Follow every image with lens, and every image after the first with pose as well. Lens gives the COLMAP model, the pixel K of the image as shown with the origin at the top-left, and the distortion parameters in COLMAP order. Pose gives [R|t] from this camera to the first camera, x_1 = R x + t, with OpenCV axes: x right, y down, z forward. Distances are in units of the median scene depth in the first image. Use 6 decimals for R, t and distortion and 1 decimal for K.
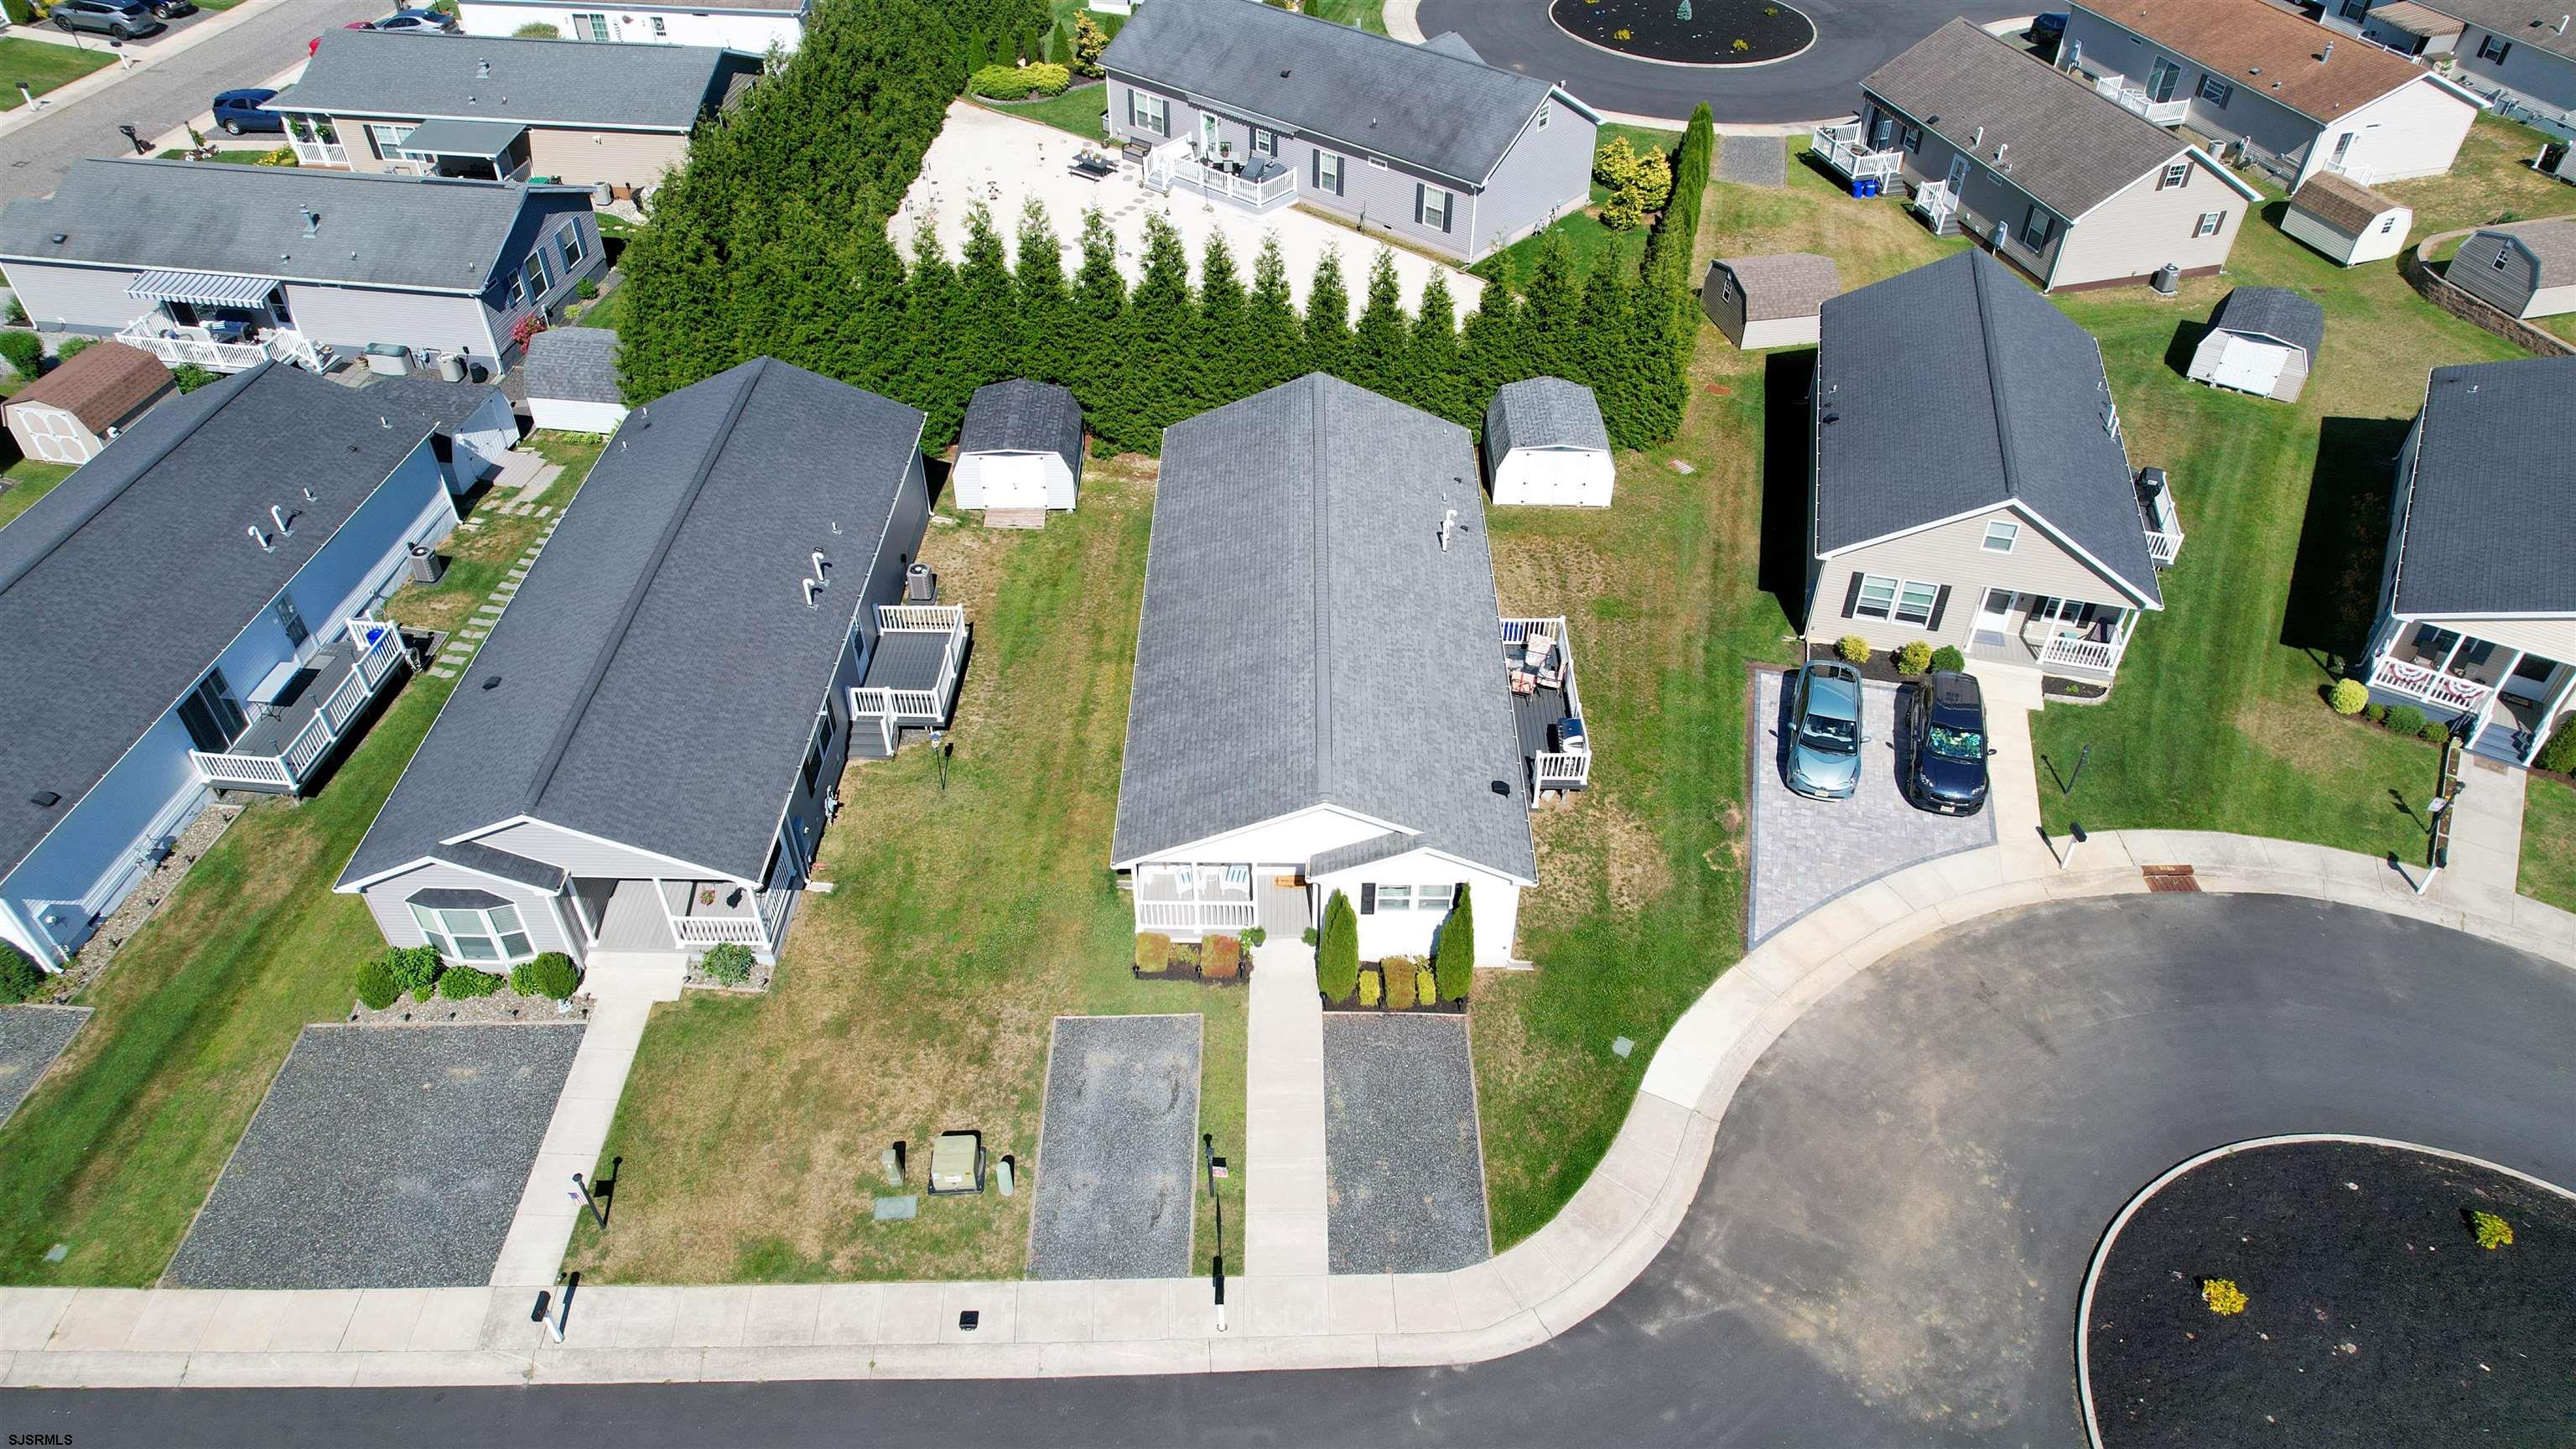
lens RADIAL K [[1649.5, 0, 1291.0], [0, 1649.5, 729.4], [0, 0, 1]] dist [-0.075934, 0.069884]
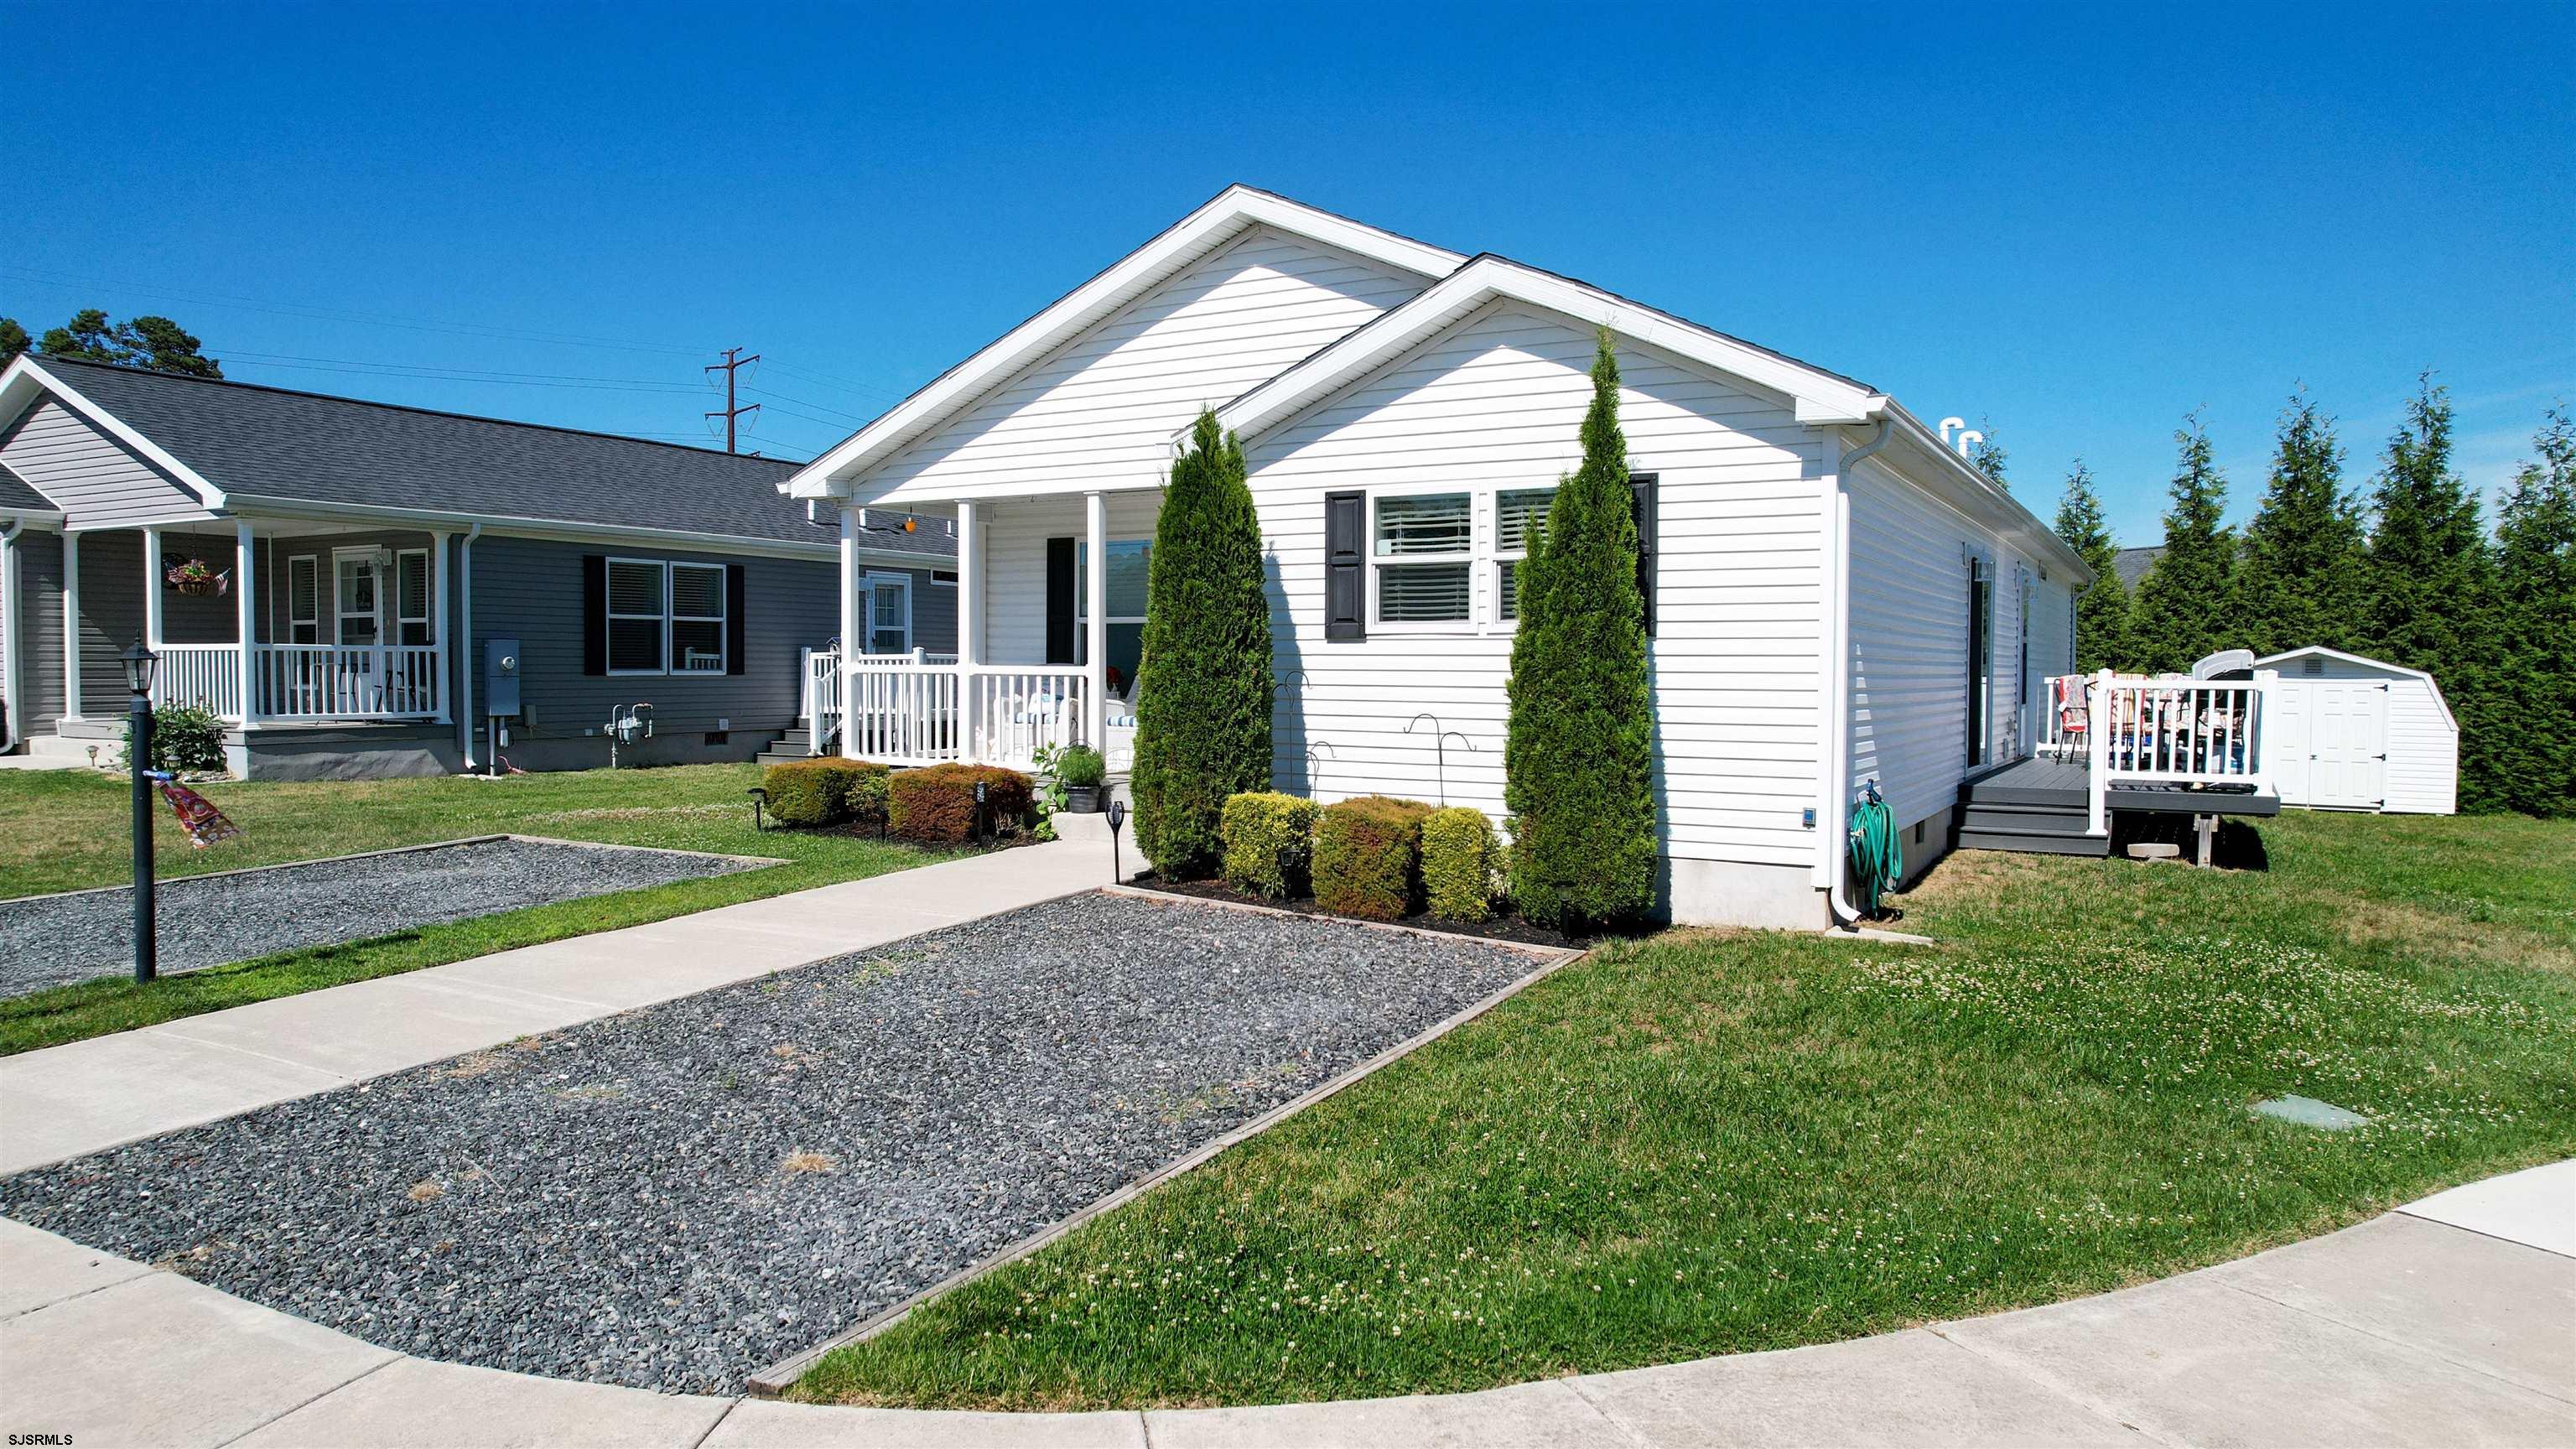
lens RADIAL K [[1649.5, 0, 1284.9], [0, 1649.5, 729.6], [0, 0, 1]] dist [-0.075934, 0.069884]
pose [[0.869615, 0.016473, -0.493456, 0.163836], [-0.324092, 0.773027, -0.545339, 0.257397], [0.372471, 0.634160, 0.677574, 0.685201]]
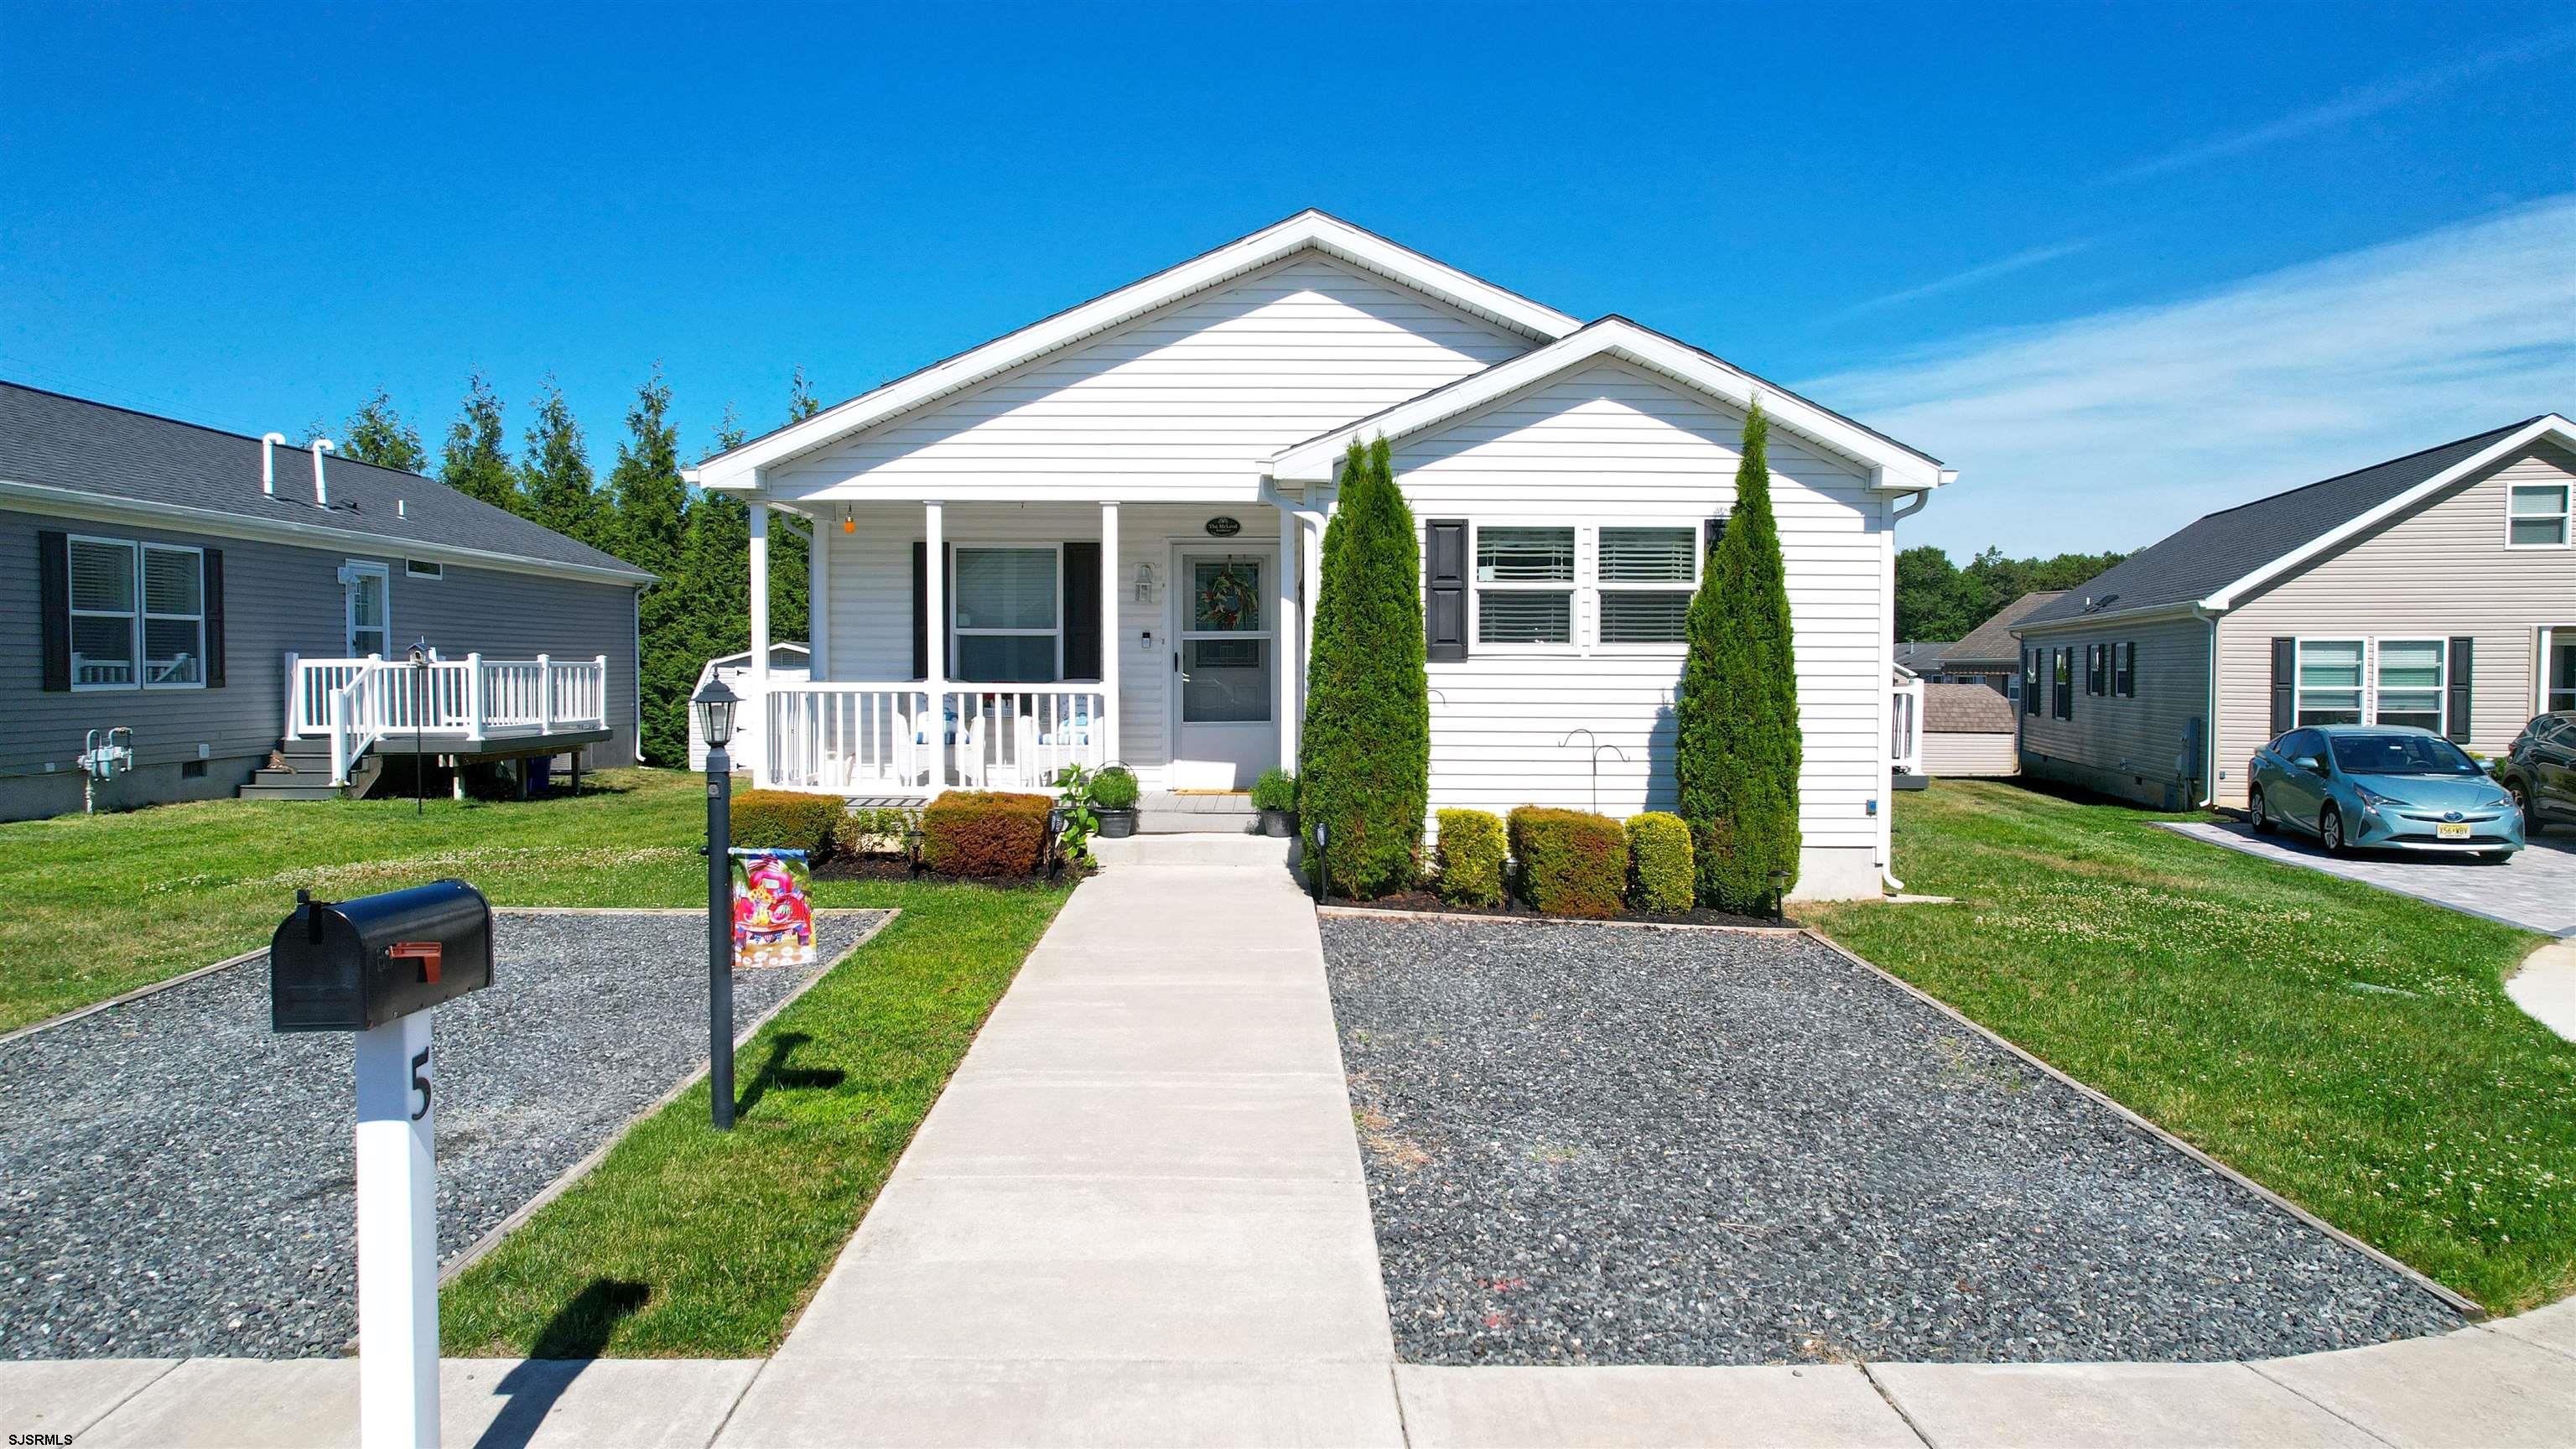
lens RADIAL K [[1649.5, 0, 1289.2], [0, 1649.5, 730.1], [0, 0, 1]] dist [-0.075934, 0.069884]
pose [[0.999918, -0.003585, 0.012264, 0.009477], [0.010478, 0.779373, -0.626473, 0.283442], [-0.007312, 0.626550, 0.779347, 0.648152]]
